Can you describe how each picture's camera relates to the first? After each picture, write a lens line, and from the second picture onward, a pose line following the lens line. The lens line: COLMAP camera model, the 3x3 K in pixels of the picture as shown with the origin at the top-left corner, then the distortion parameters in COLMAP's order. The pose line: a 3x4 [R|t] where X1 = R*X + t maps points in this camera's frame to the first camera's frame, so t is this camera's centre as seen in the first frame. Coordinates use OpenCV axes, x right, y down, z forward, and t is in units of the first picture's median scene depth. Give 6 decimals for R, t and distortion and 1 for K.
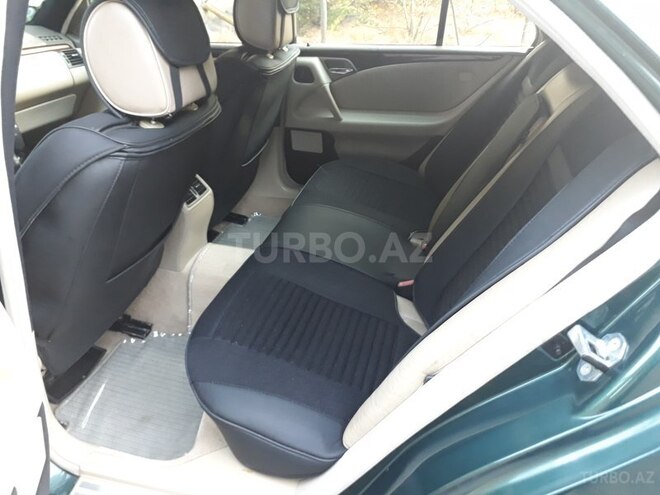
lens RADIAL K [[520.6, 0, 330.0], [0, 520.6, 247.5], [0, 0, 1]] dist [0.036224, -0.056102]
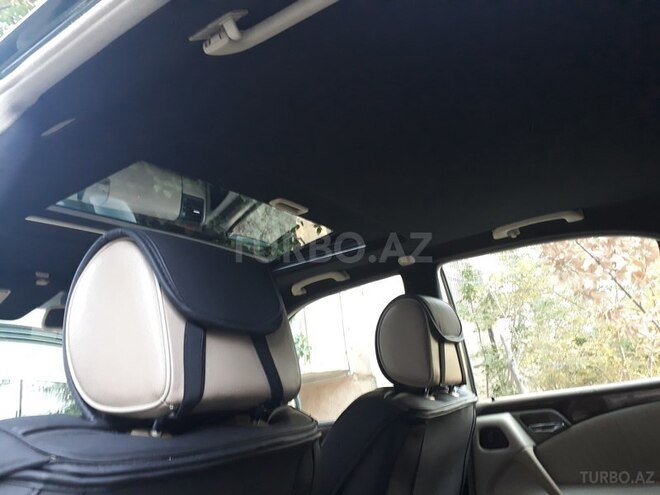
lens RADIAL K [[520.6, 0, 330.0], [0, 520.6, 247.5], [0, 0, 1]] dist [0.036224, -0.056102]
pose [[0.928239, -0.211915, -0.305718, 0.022552], [-0.062192, 0.721881, -0.689217, -0.007908], [0.366748, 0.658771, 0.656899, 0.340780]]
